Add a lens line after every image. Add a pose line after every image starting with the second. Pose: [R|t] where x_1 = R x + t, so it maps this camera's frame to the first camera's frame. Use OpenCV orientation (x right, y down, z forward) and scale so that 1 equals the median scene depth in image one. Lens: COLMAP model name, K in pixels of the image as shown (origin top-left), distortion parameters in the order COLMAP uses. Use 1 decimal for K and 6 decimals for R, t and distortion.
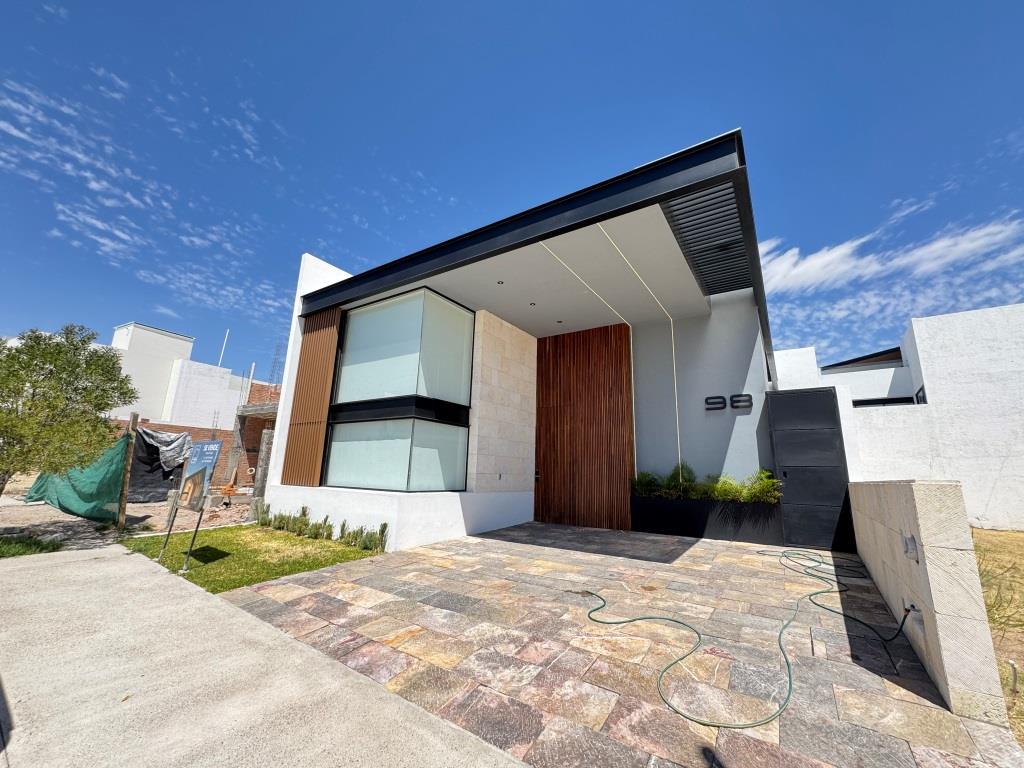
lens RADIAL K [[408.2, 0, 510.5], [0, 408.2, 383.3], [0, 0, 1]] dist [-0.001573, 0.000156]
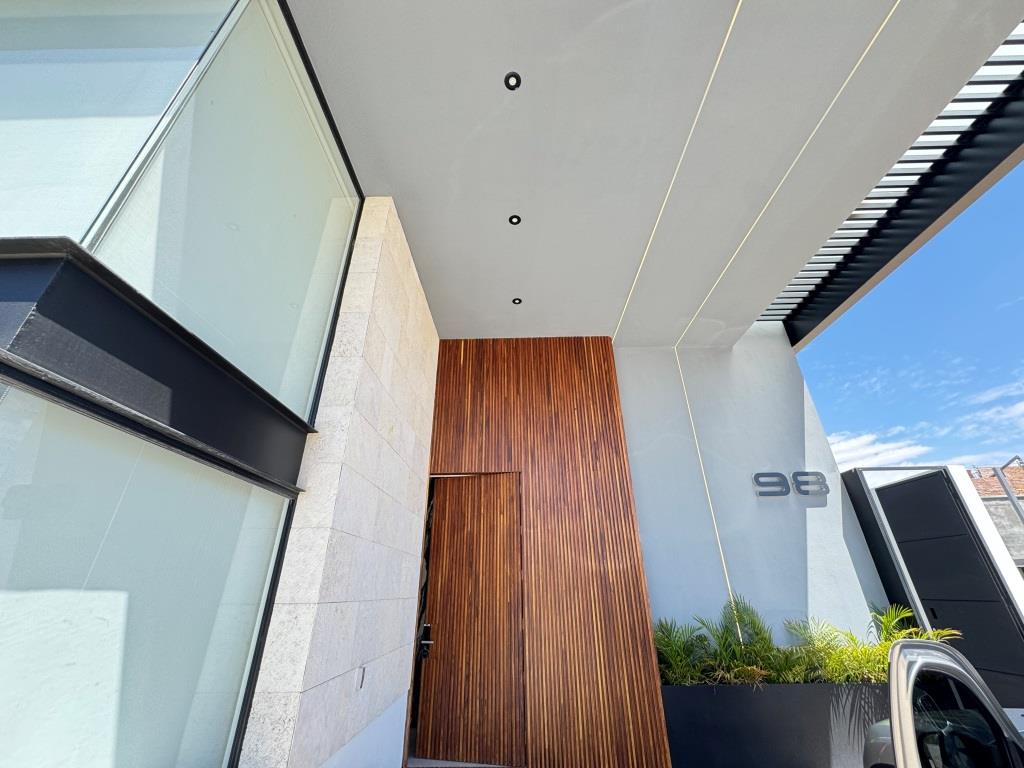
lens RADIAL K [[408.2, 0, 510.4], [0, 408.2, 381.3], [0, 0, 1]] dist [-0.001573, 0.000156]
pose [[0.840099, 0.215210, 0.497913, -0.133869], [-0.082451, 0.957924, -0.274924, 0.096802], [-0.536130, 0.189910, 0.822496, 0.673116]]
